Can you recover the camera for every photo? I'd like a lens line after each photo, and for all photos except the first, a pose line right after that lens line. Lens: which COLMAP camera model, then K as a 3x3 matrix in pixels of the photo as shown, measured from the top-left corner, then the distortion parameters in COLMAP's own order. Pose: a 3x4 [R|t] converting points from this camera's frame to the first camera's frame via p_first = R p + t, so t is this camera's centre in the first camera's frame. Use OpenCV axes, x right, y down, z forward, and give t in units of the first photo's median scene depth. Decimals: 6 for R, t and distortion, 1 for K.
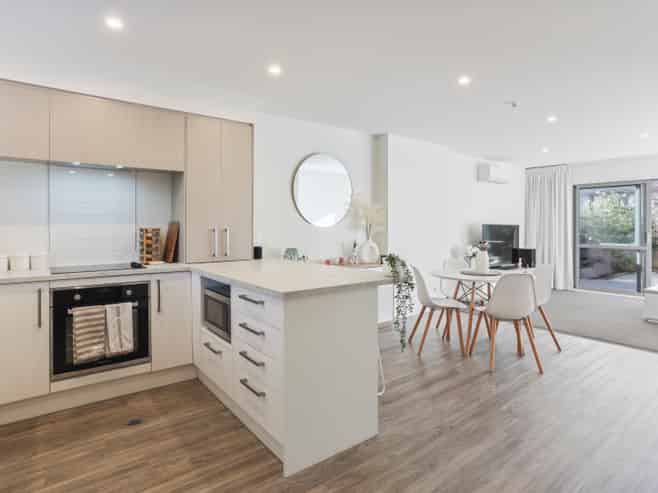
lens RADIAL K [[363.5, 0, 328.2], [0, 363.5, 221.1], [0, 0, 1]] dist [-0.028702, 0.002263]
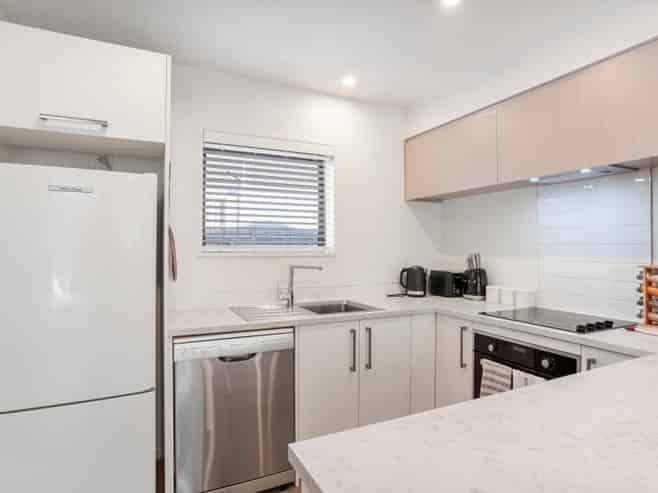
lens RADIAL K [[387.1, 0, 329.0], [0, 387.1, 246.5], [0, 0, 1]] dist [-0.004457, -0.000370]
pose [[-0.198175, -0.004286, -0.980157, 0.176035], [0.006715, 0.999961, -0.005730, -0.010150], [0.980144, -0.007717, -0.198138, 0.627018]]
